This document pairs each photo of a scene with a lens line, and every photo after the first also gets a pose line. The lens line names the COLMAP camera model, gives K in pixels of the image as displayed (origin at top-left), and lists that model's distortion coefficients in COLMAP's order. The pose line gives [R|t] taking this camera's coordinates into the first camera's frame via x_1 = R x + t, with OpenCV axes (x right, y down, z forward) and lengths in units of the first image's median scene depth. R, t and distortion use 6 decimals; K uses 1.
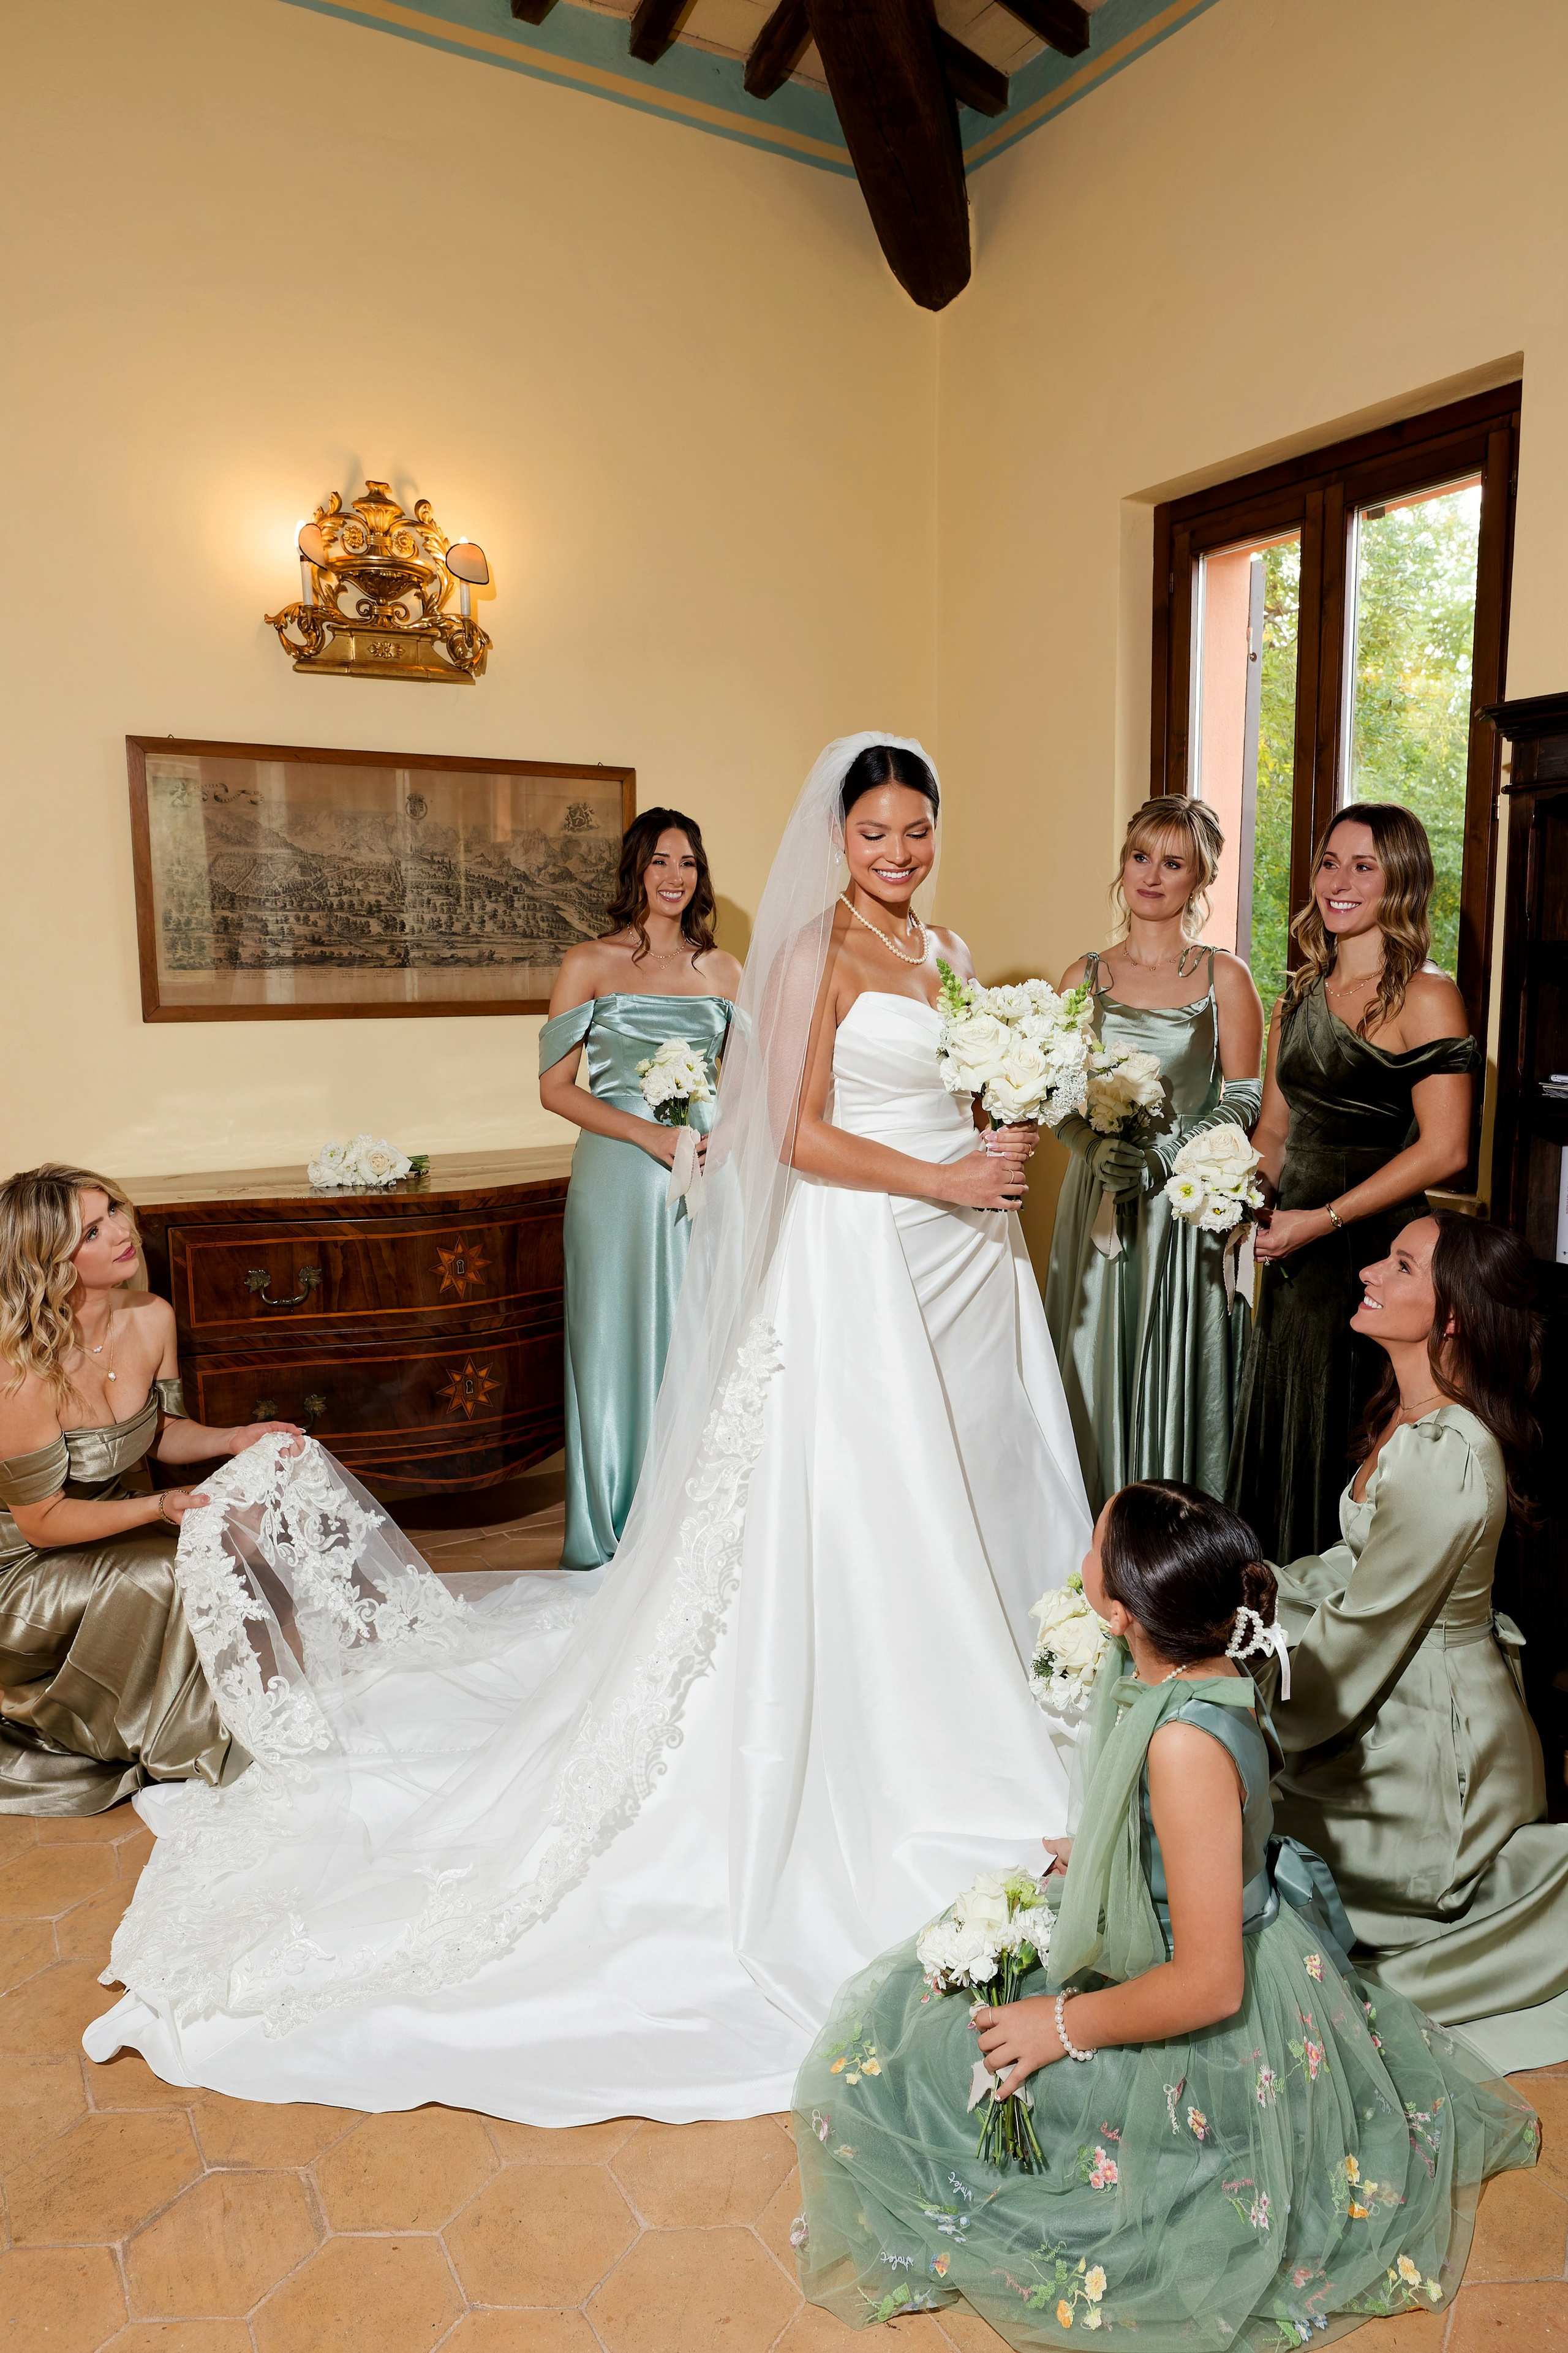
lens RADIAL K [[1554.9, 0, 840.3], [0, 1554.9, 1184.8], [0, 0, 1]] dist [-0.017159, 0.004288]
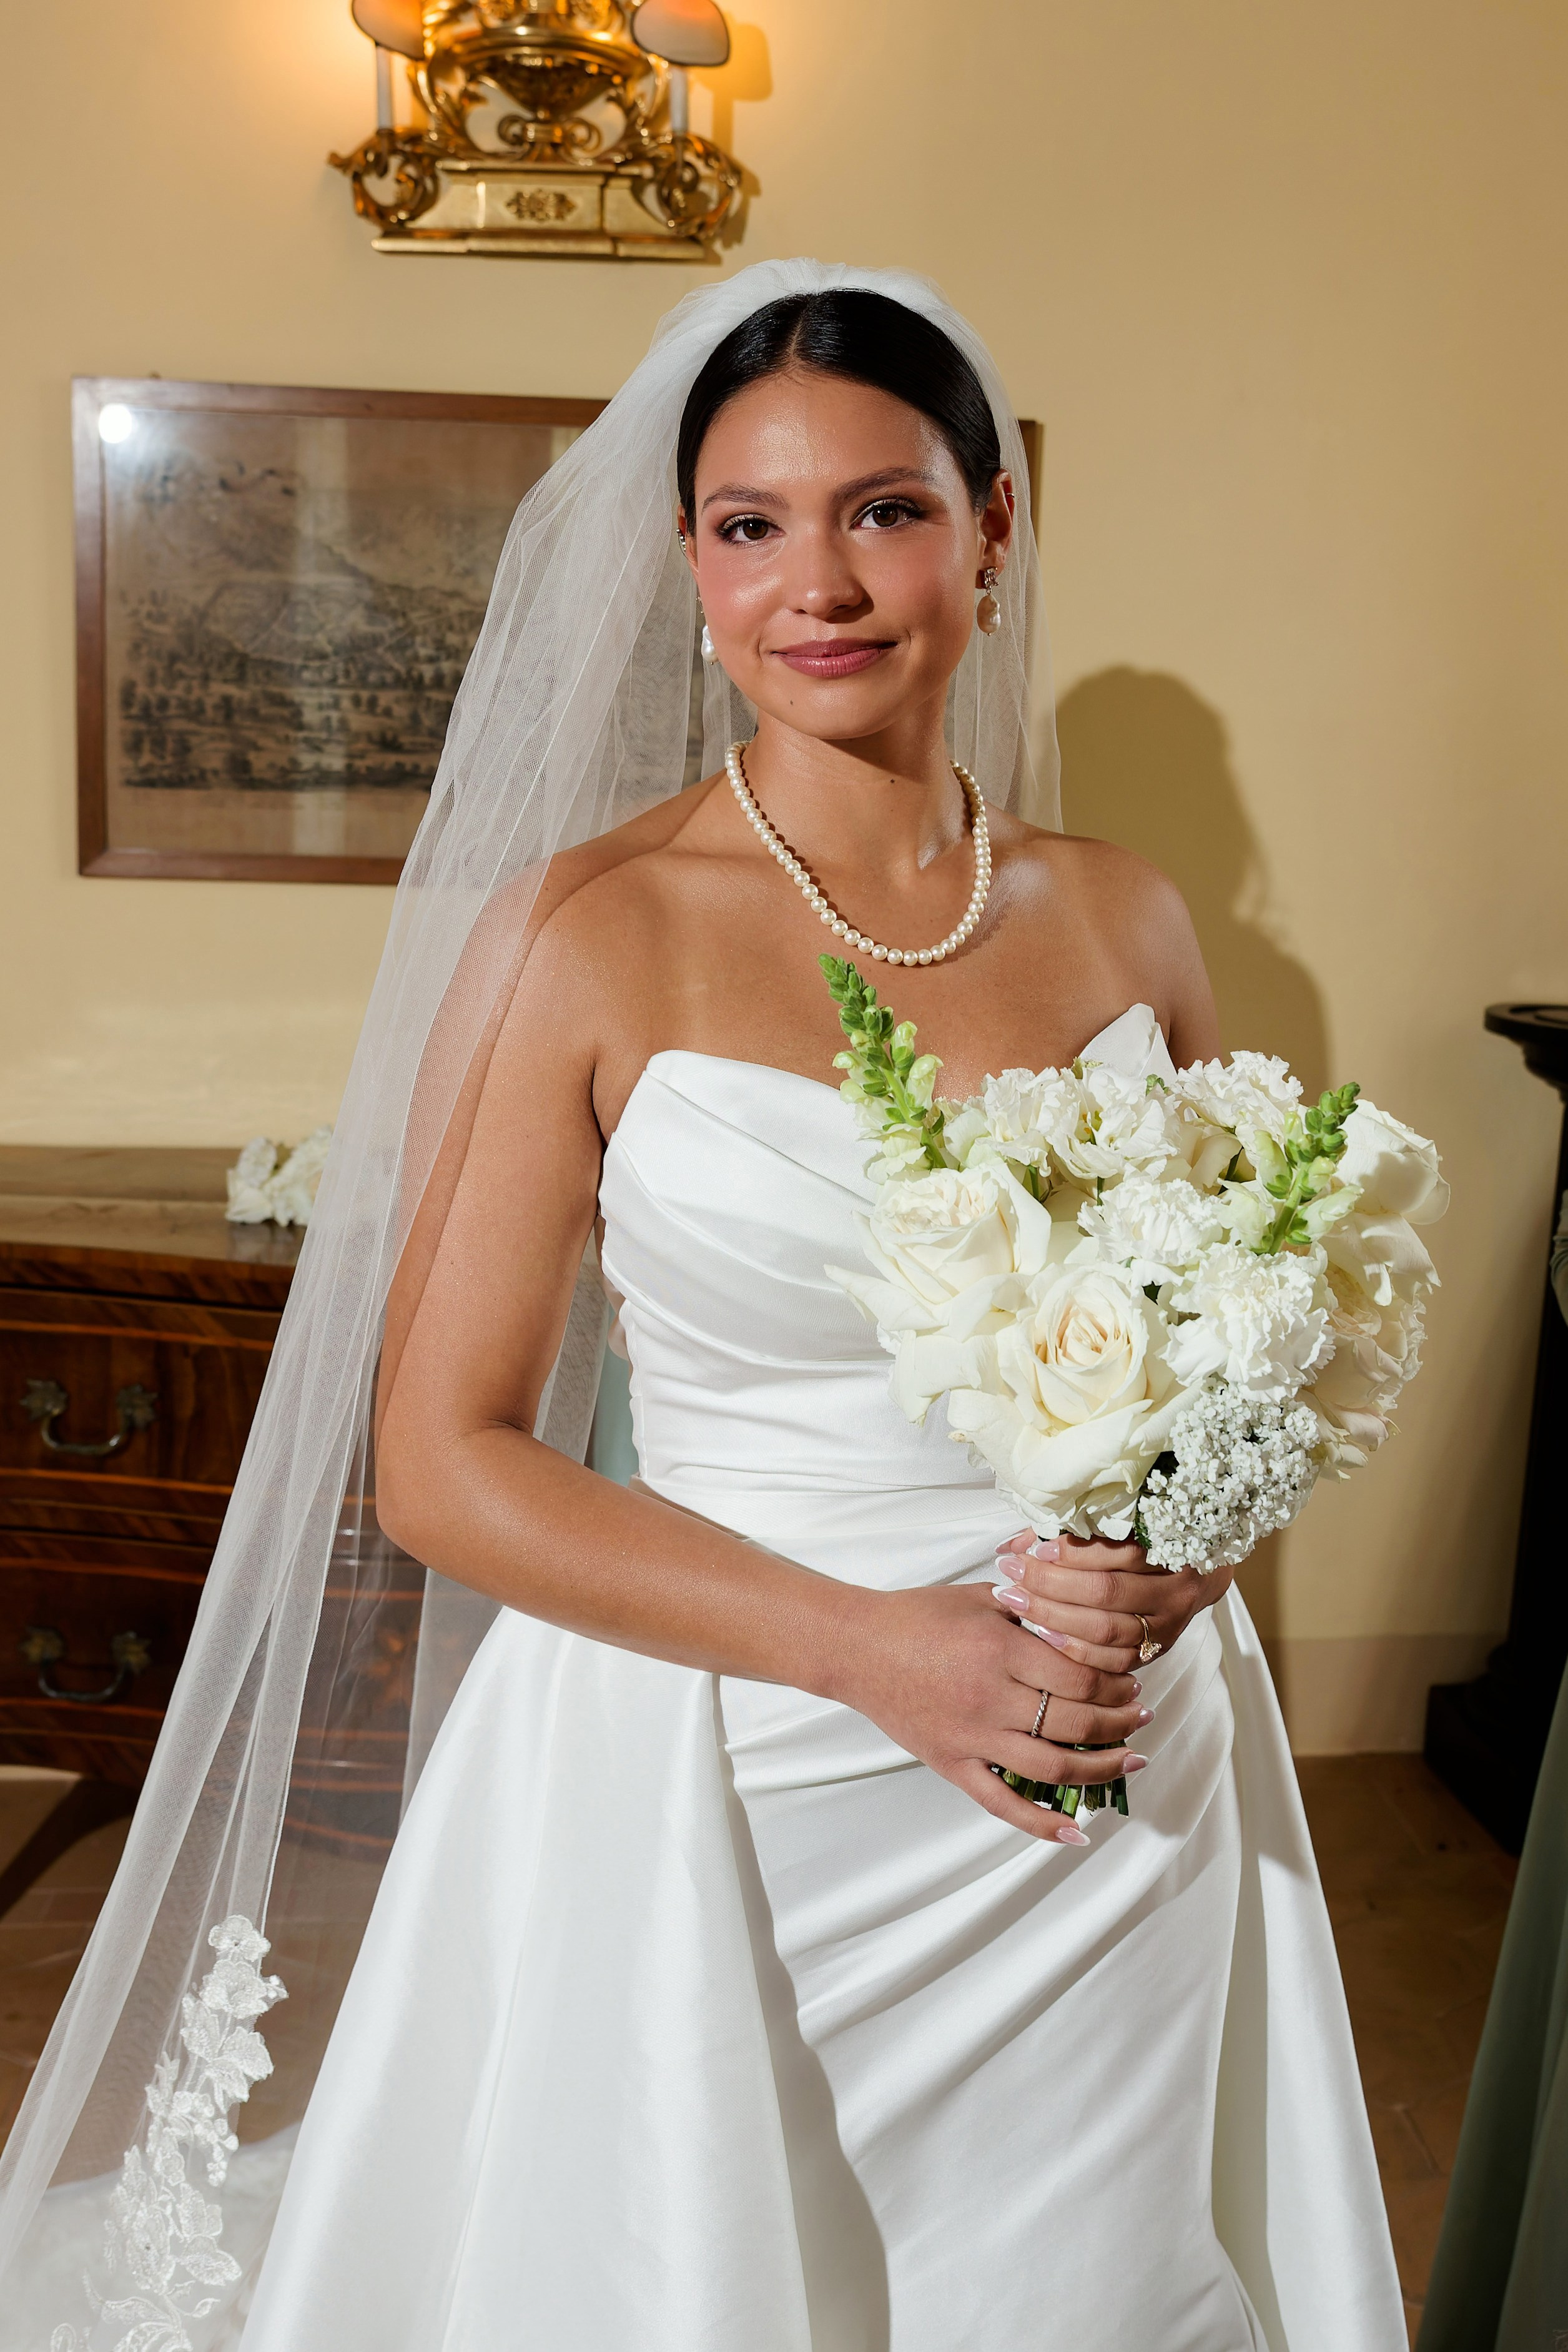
lens RADIAL K [[2299.5, 0, 875.8], [0, 2299.5, 956.1], [0, 0, 1]] dist [-0.016381, 0.000000]
pose [[0.900876, 0.079495, -0.426736, 0.173492], [-0.095358, 0.995316, -0.015896, -0.090158], [0.423473, 0.055013, 0.904237, 0.363228]]
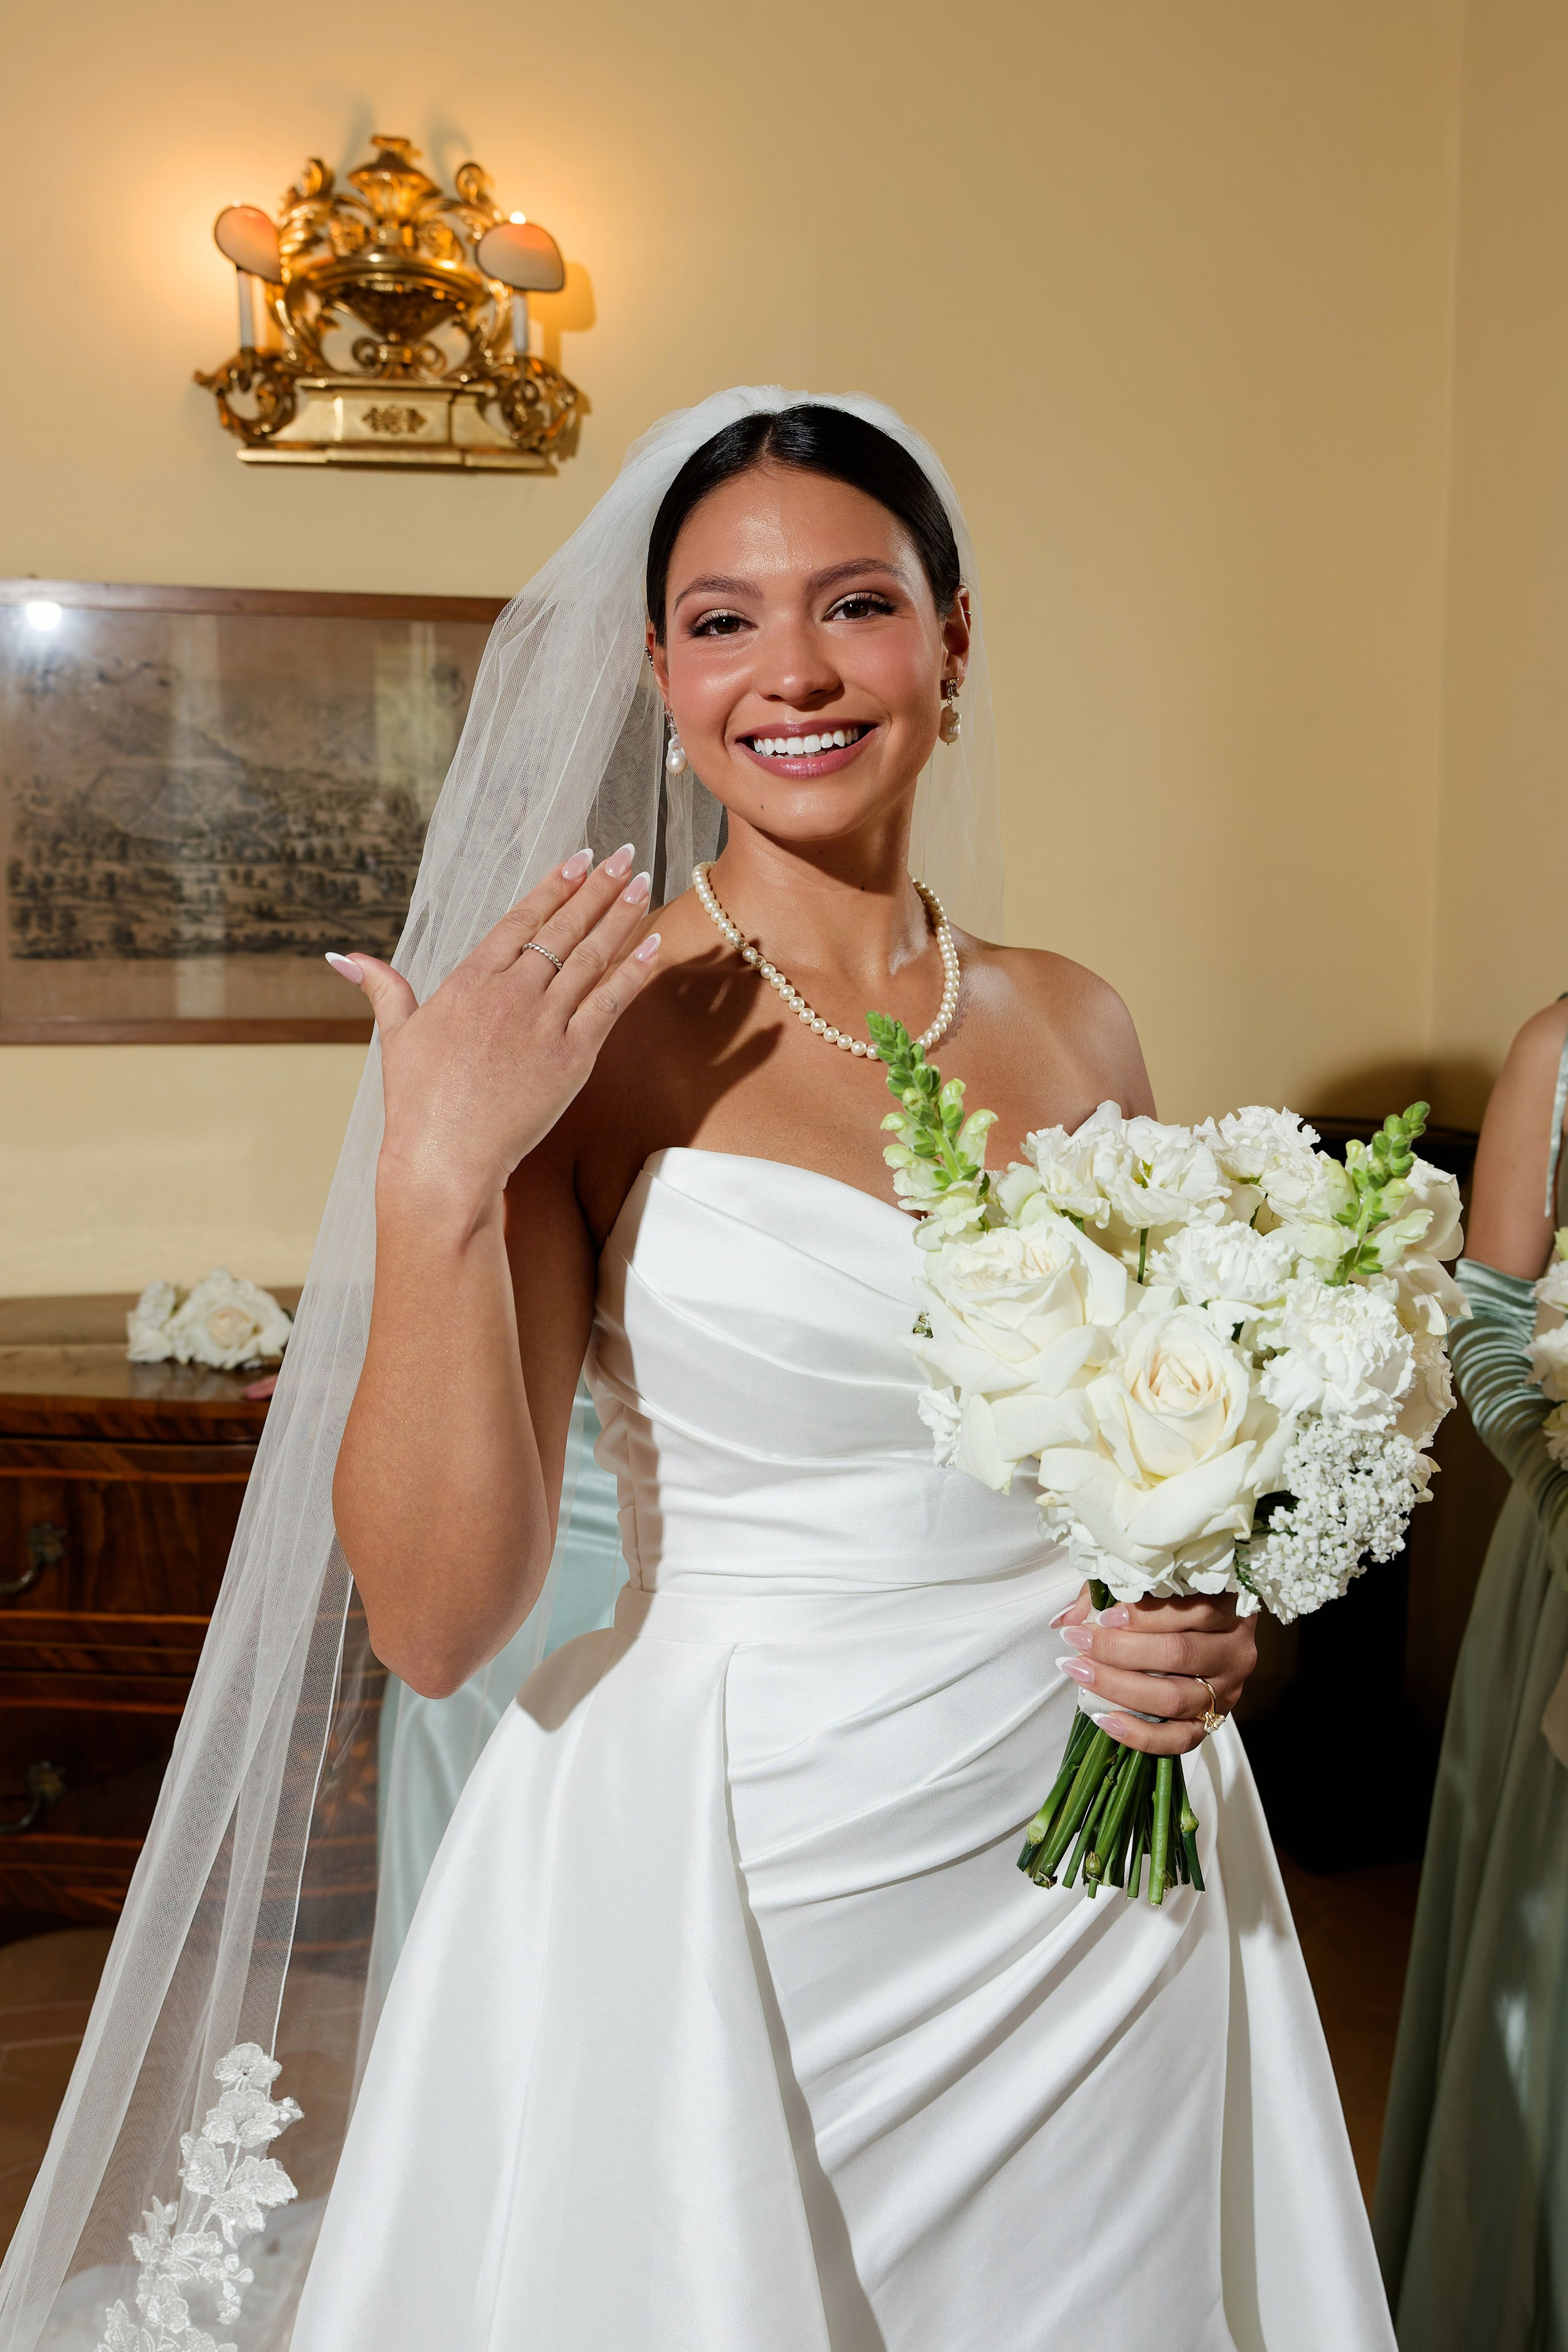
lens RADIAL K [[1958.5, 0, 823.5], [0, 1958.5, 1051.8], [0, 0, 1]] dist [0.012351, -0.015097]
pose [[0.940341, 0.032024, -0.338722, 0.121237], [-0.055621, 0.996636, -0.060186, -0.074816], [0.335655, 0.075435, 0.938960, 0.392274]]
